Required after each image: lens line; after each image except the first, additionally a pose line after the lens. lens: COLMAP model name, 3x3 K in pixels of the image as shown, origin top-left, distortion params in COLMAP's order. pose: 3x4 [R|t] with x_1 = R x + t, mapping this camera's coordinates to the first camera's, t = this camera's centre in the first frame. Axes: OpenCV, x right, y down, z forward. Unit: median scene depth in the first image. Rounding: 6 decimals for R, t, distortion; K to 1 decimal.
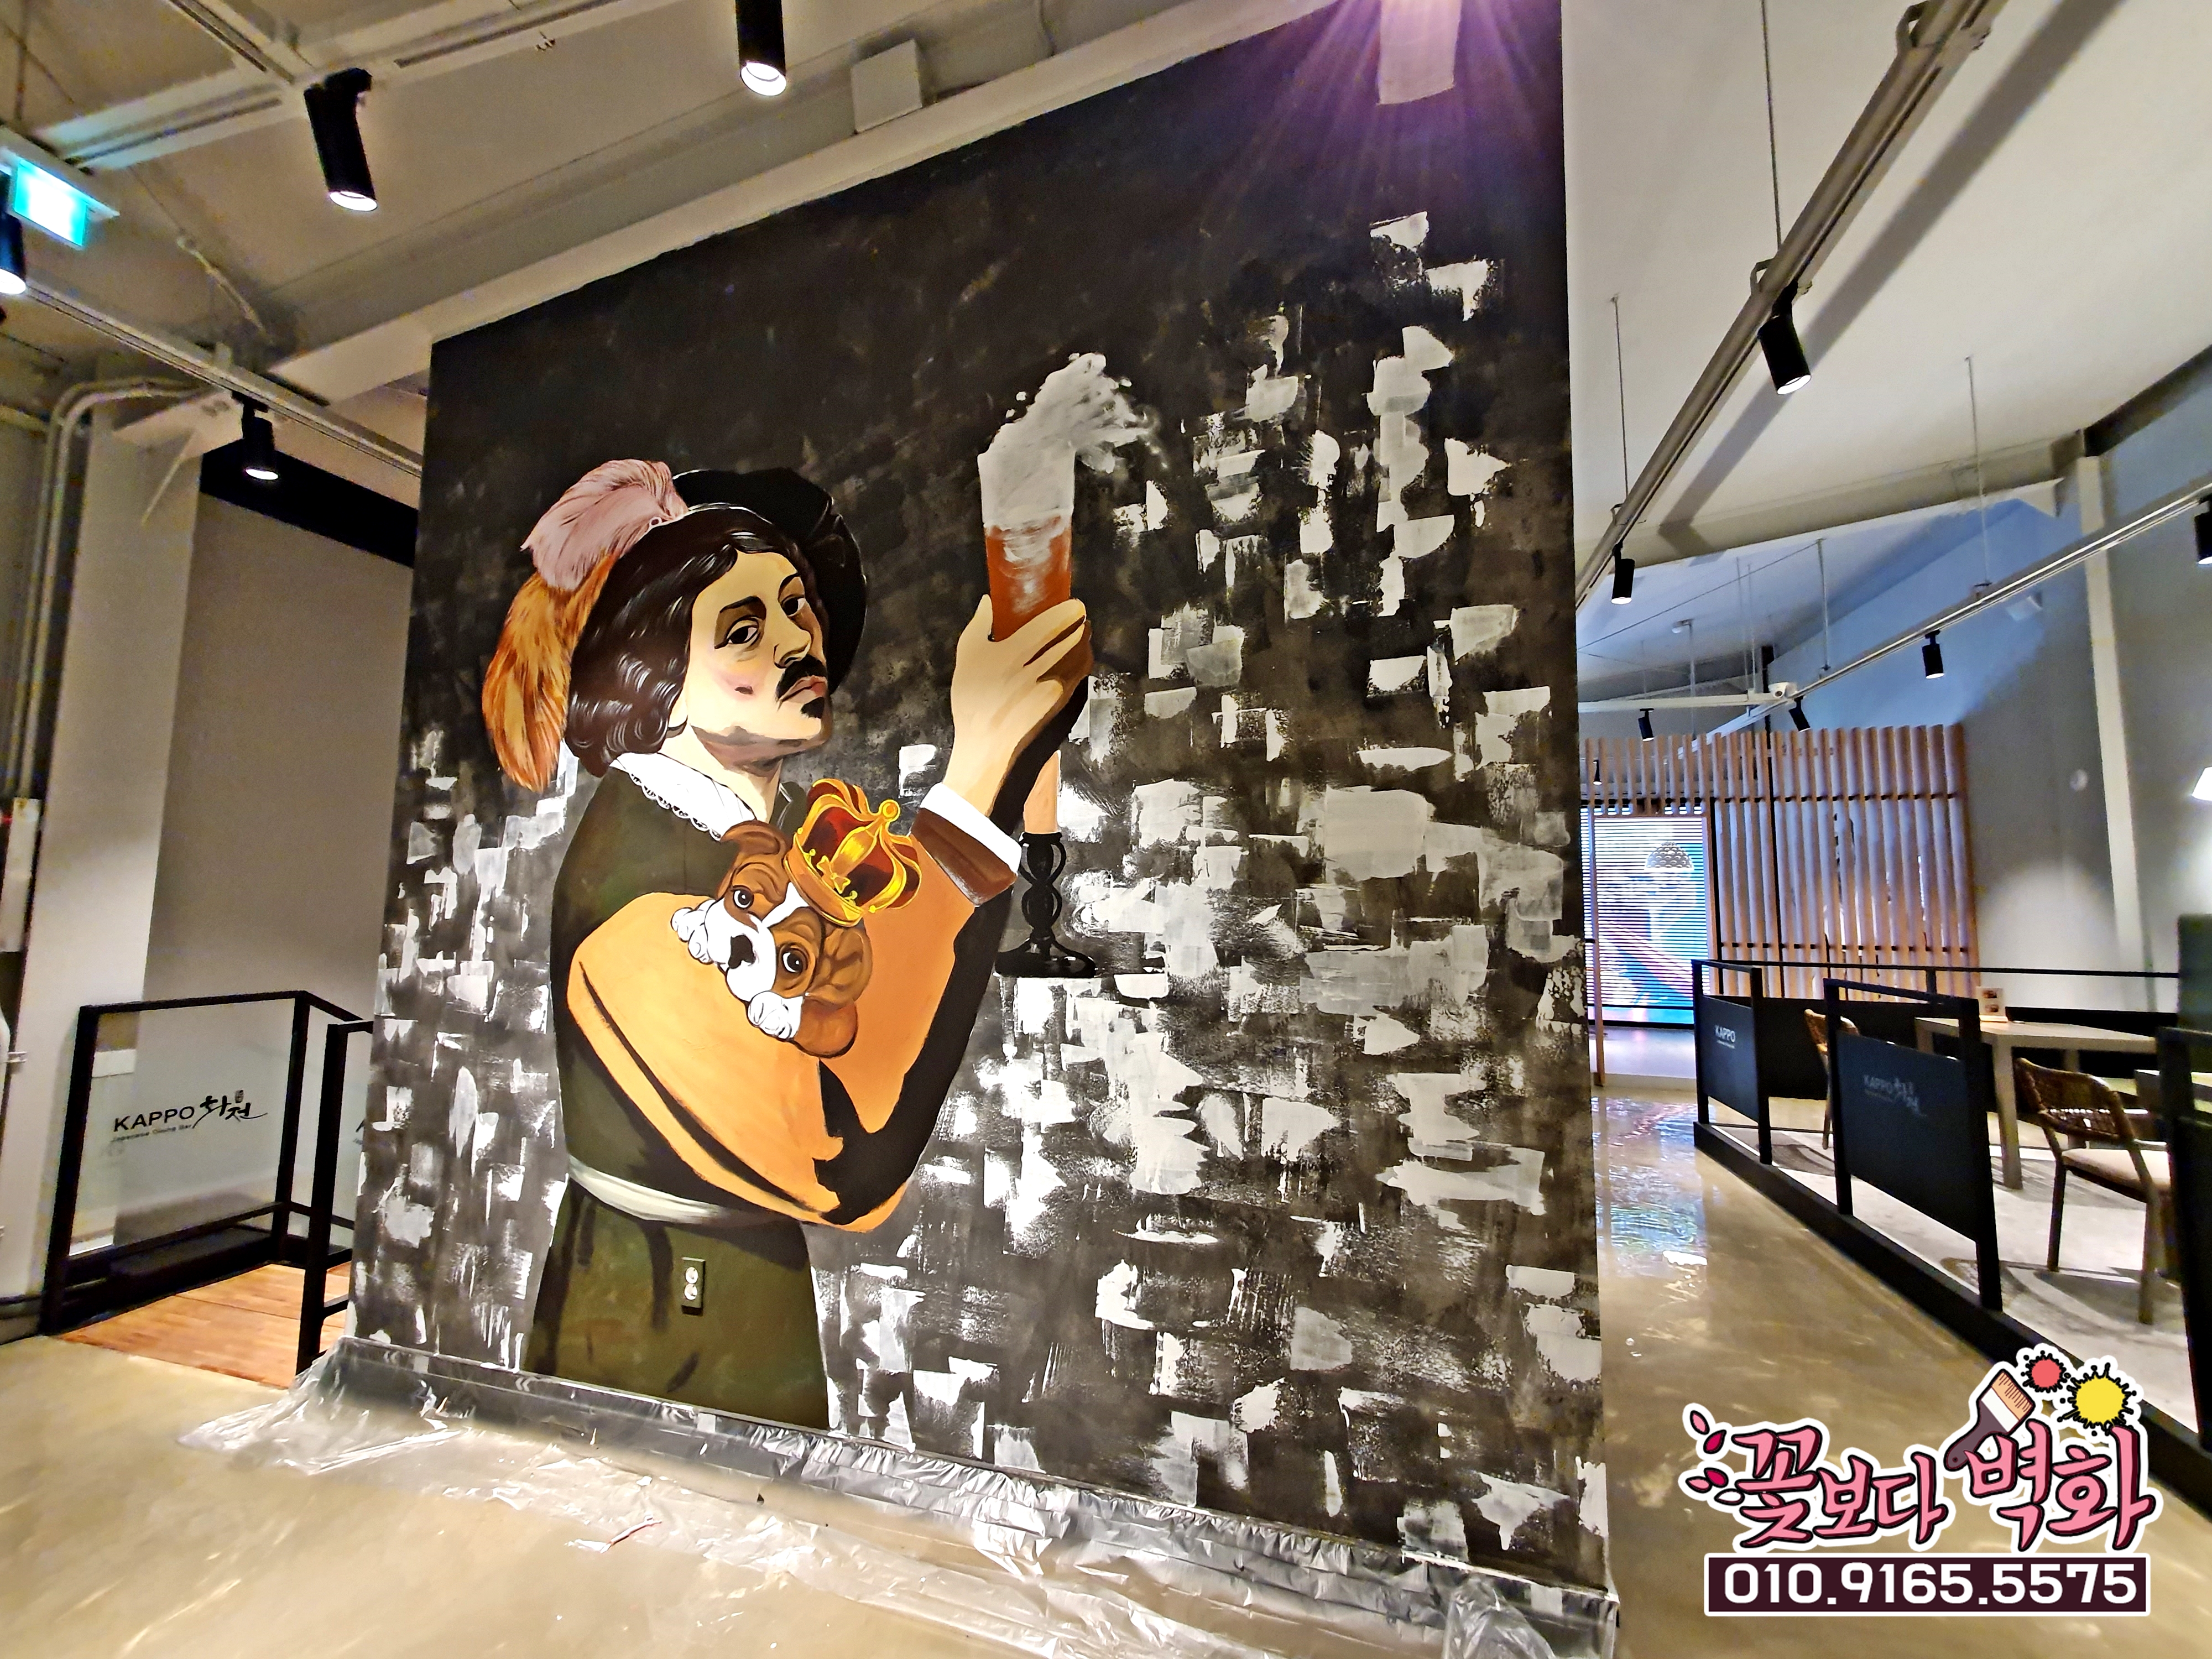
lens RADIAL K [[889.6, 0, 1122.1], [0, 889.6, 828.0], [0, 0, 1]] dist [0.012622, -0.000512]
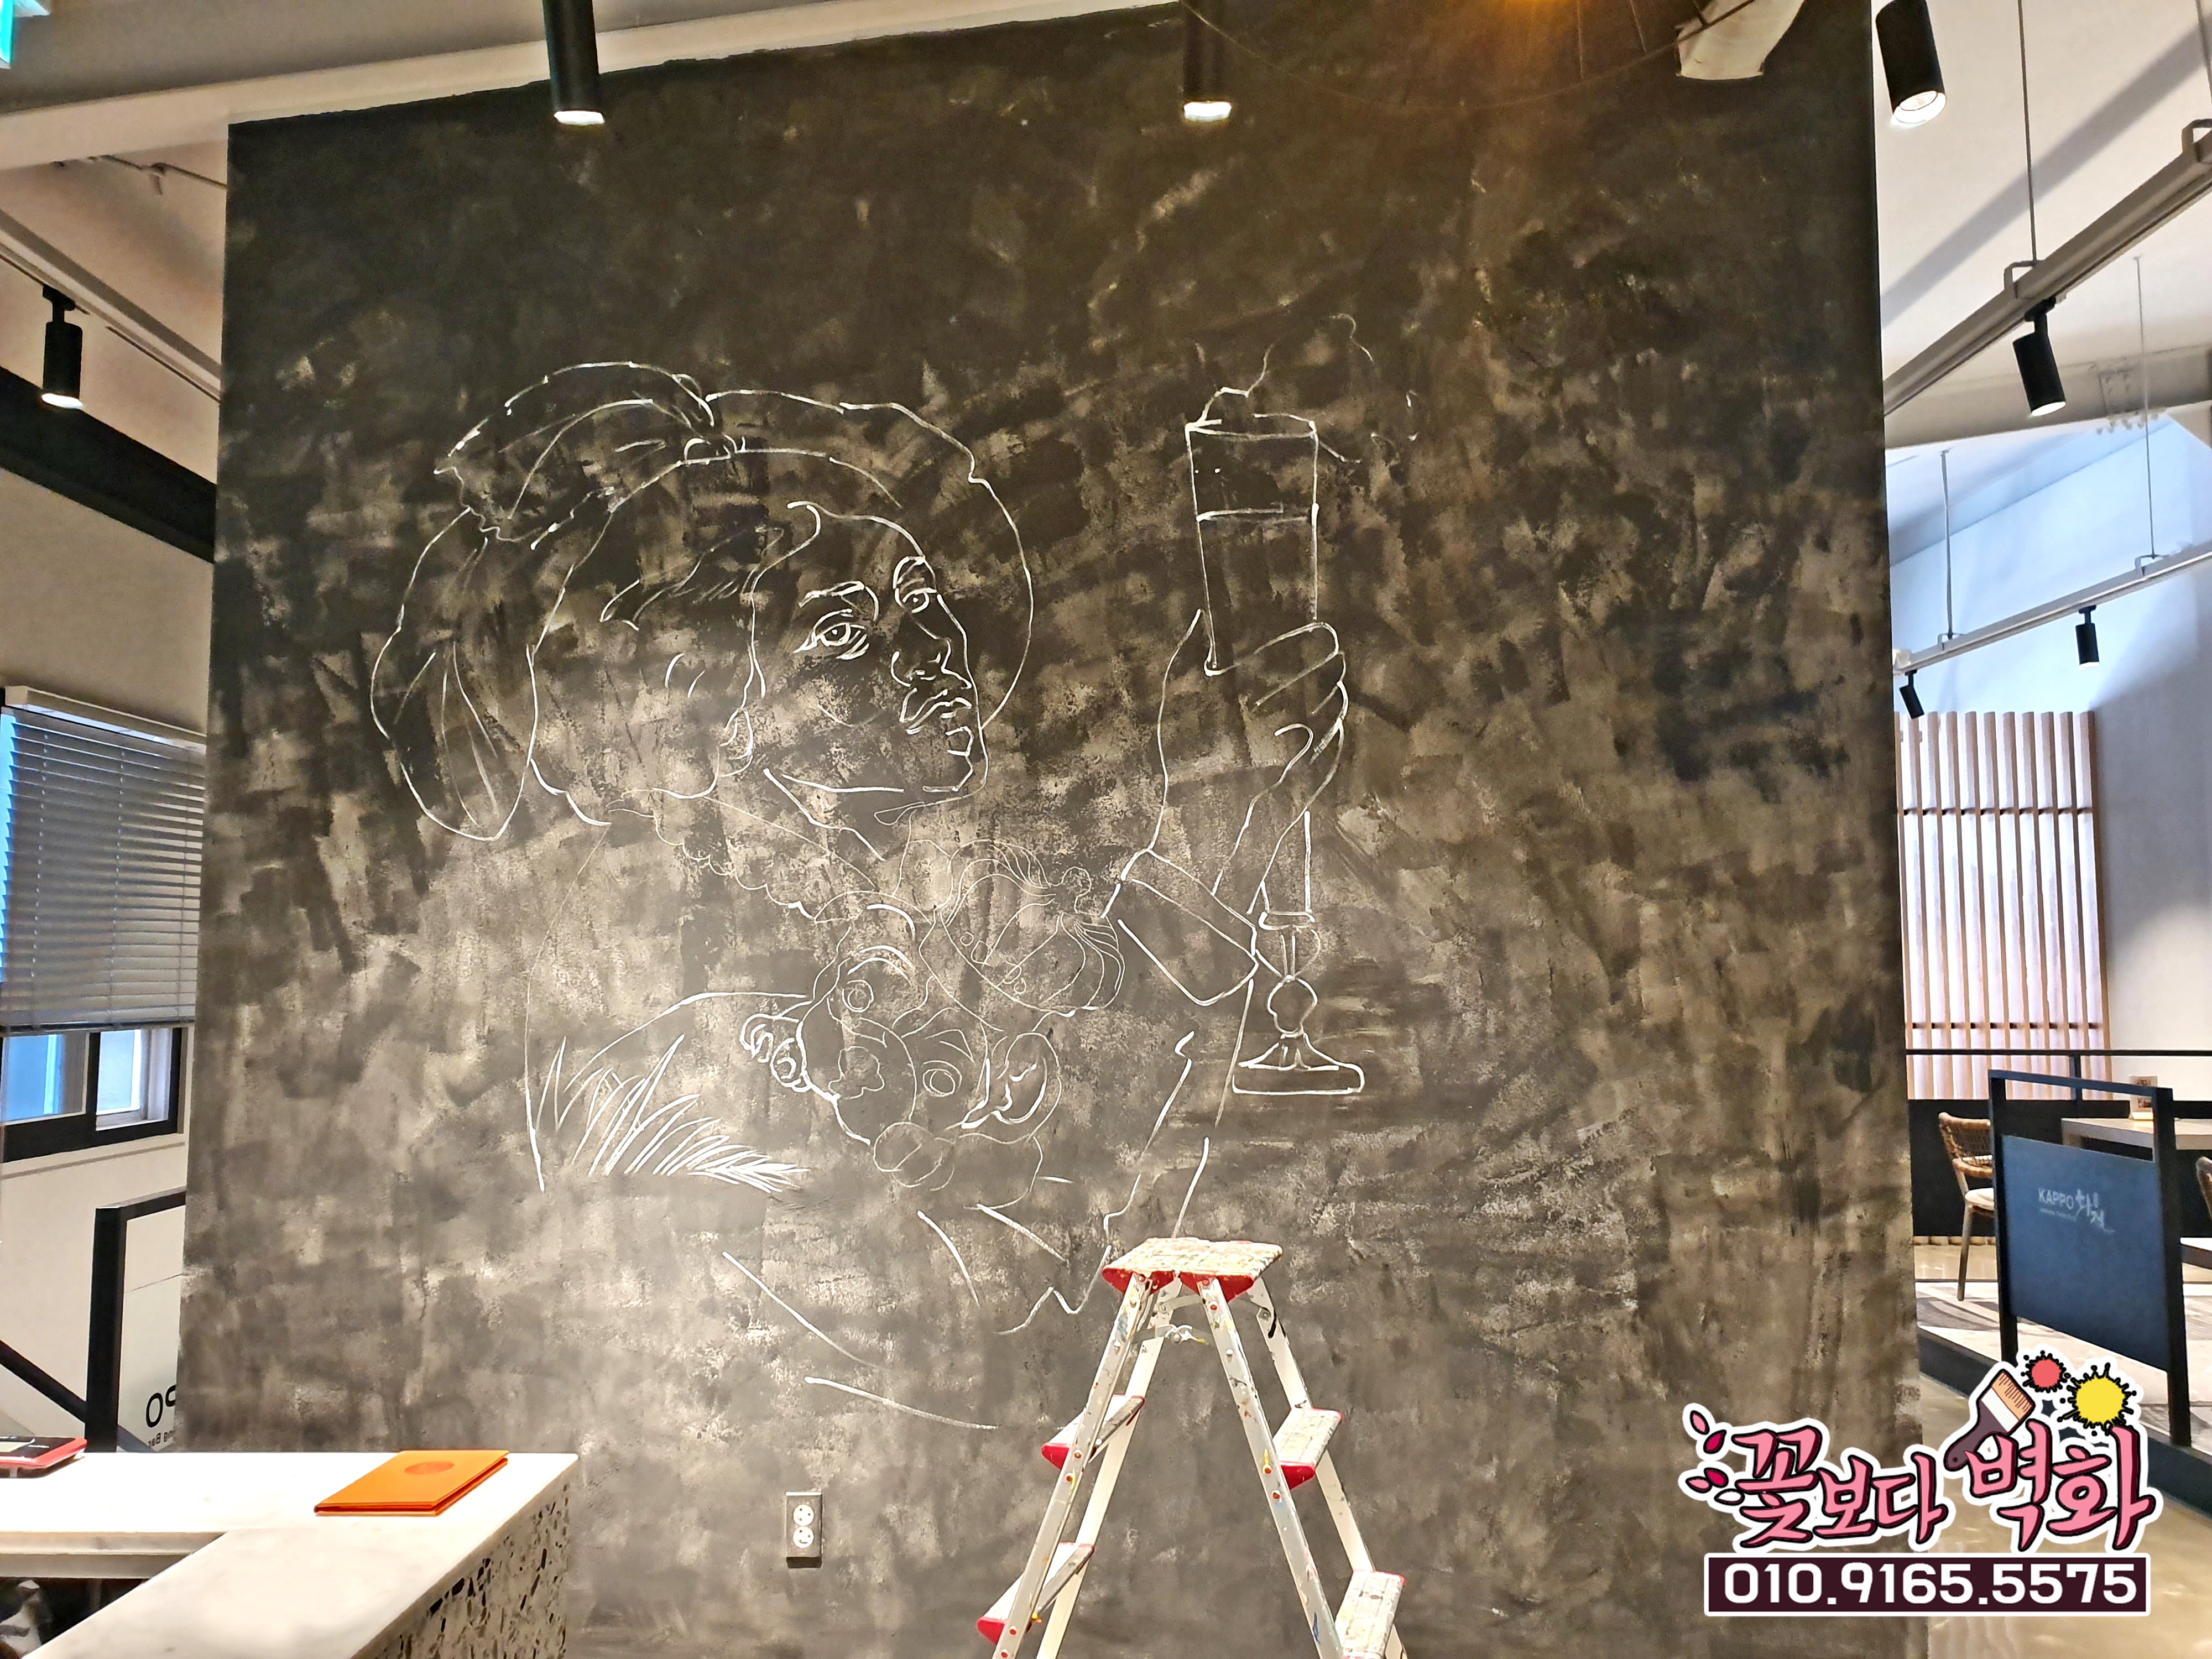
lens RADIAL K [[1746.4, 0, 1115.7], [0, 1746.4, 832.2], [0, 0, 1]] dist [0.013508, 0.002352]
pose [[0.962975, 0.007993, 0.269472, -0.495342], [-0.011009, 0.999892, 0.009685, -0.061354], [-0.269366, -0.012293, 0.962959, -0.354300]]
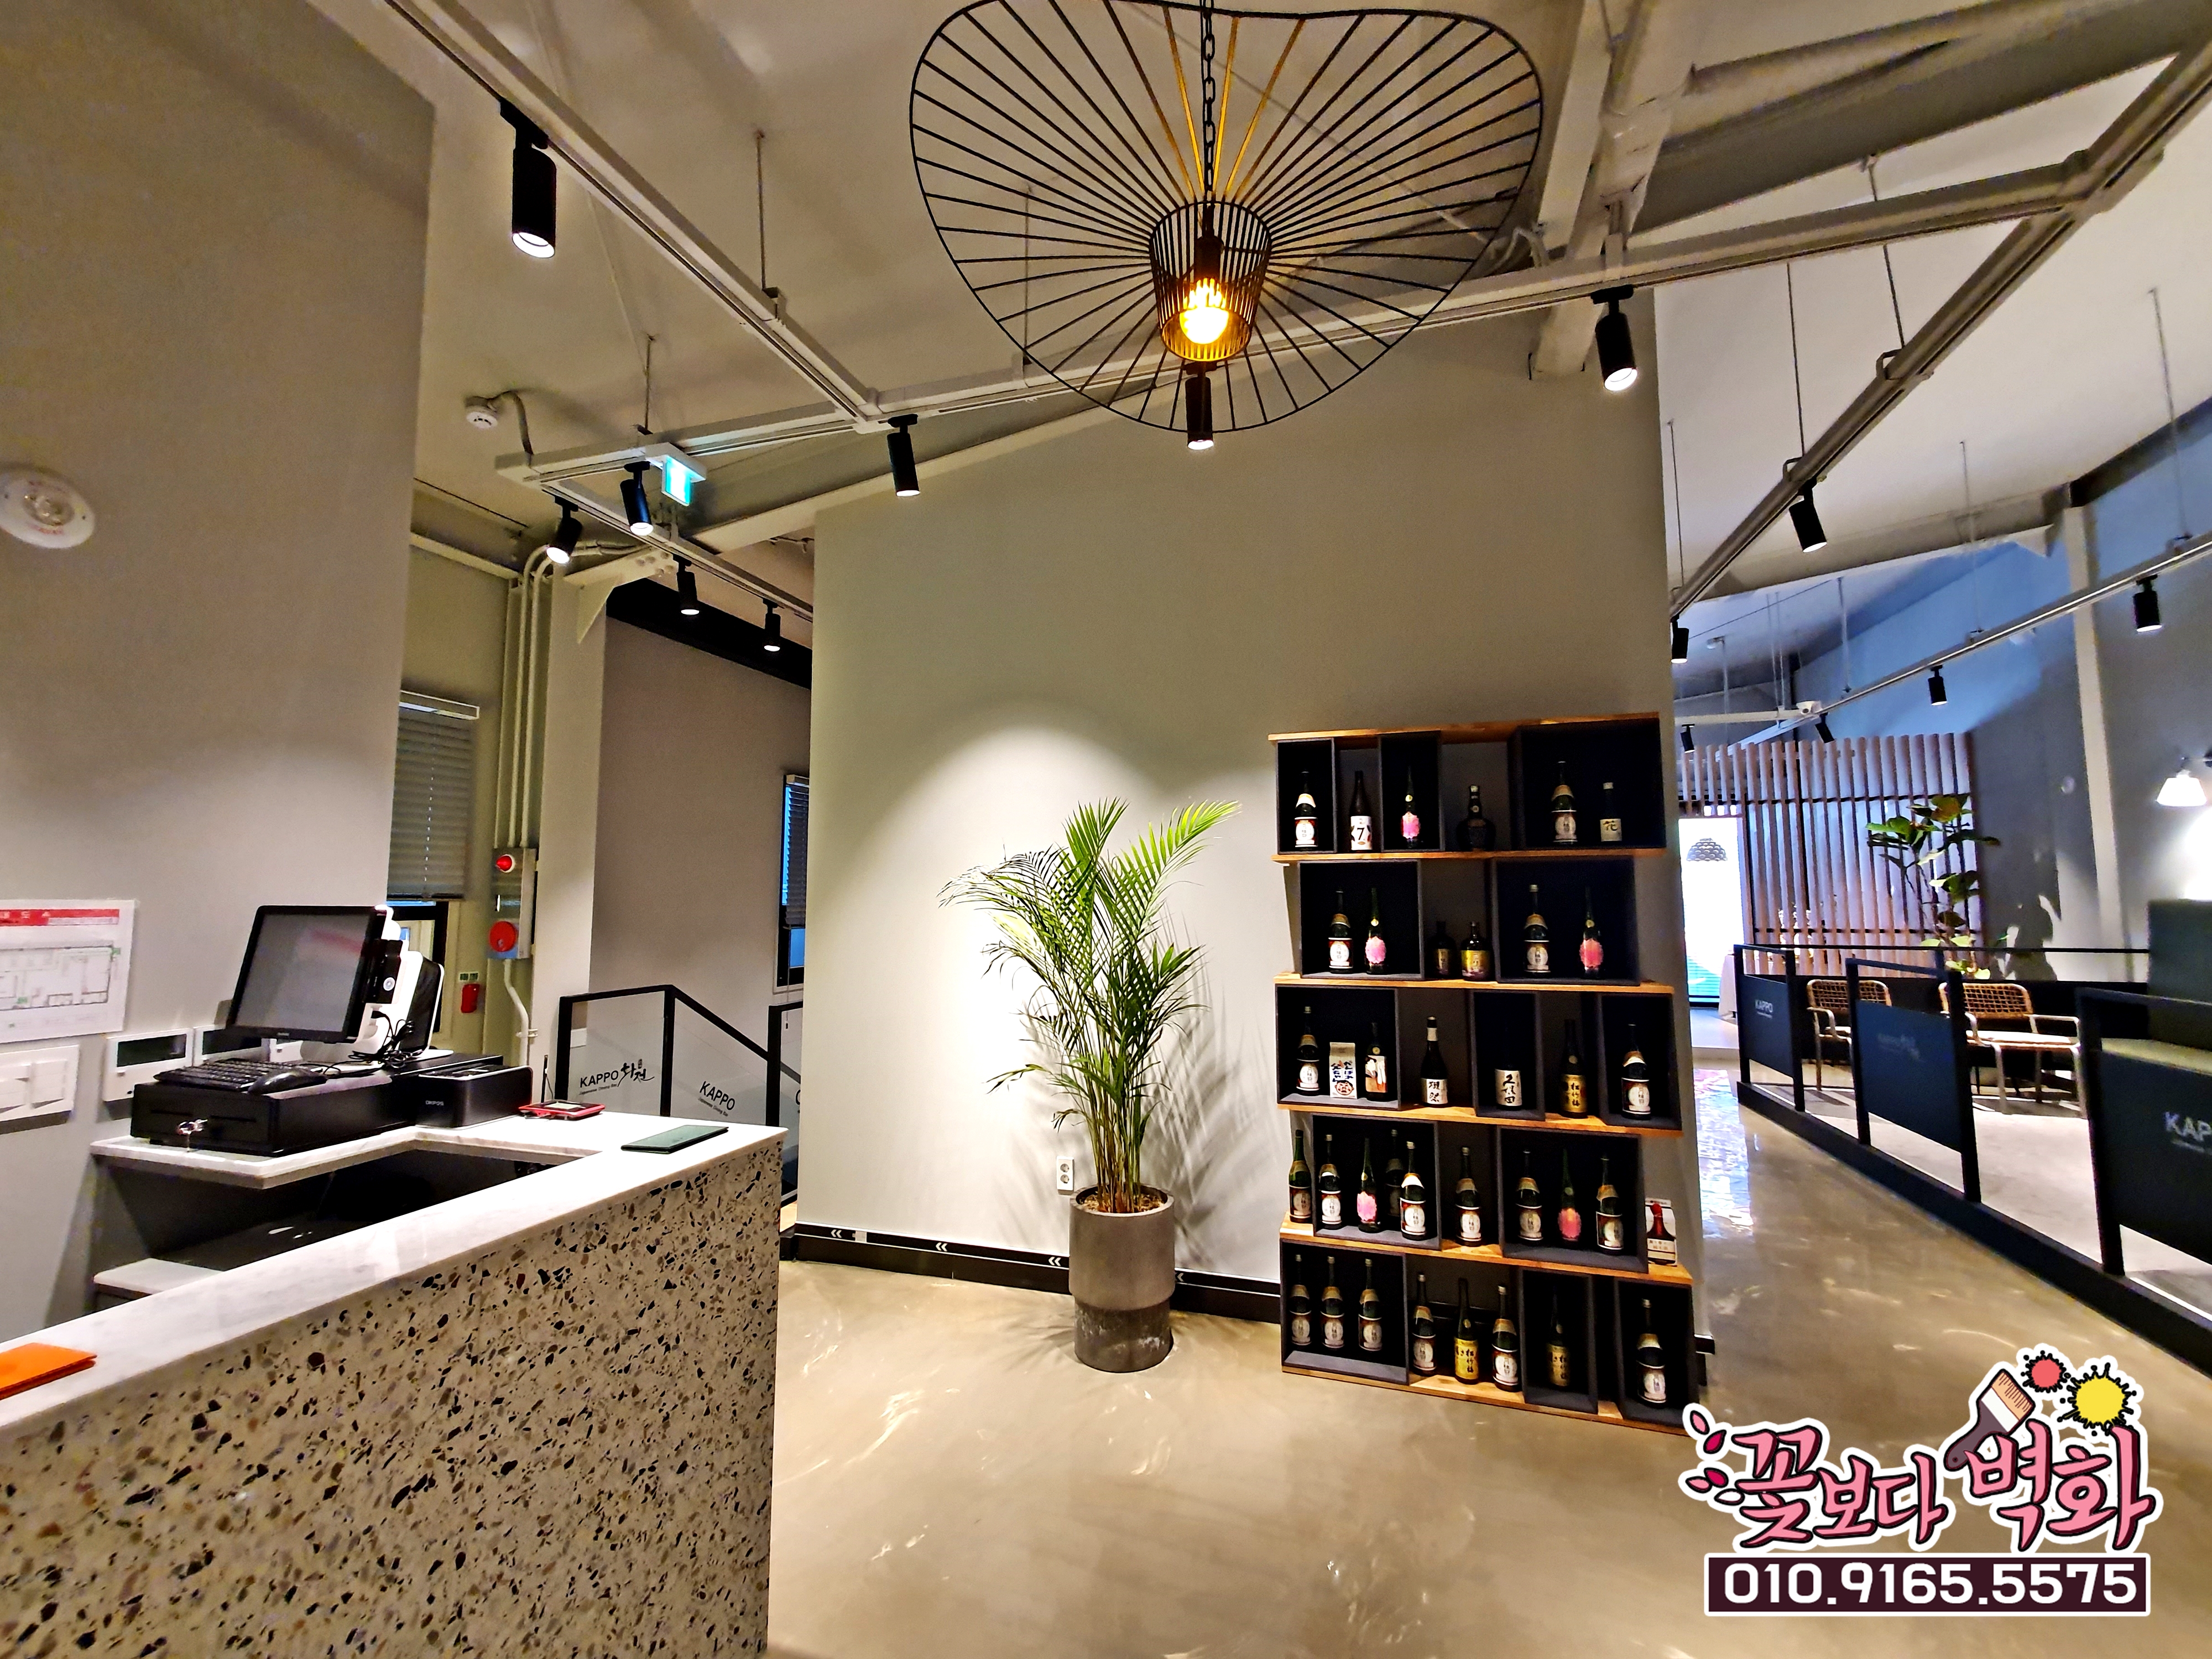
lens RADIAL K [[889.6, 0, 1126.0], [0, 889.6, 829.5], [0, 0, 1]] dist [0.012622, -0.000512]
pose [[0.999668, -0.018548, -0.017896, -0.271368], [0.018726, 0.999777, 0.009780, -0.060107], [0.017711, -0.010111, 0.999792, -0.371175]]
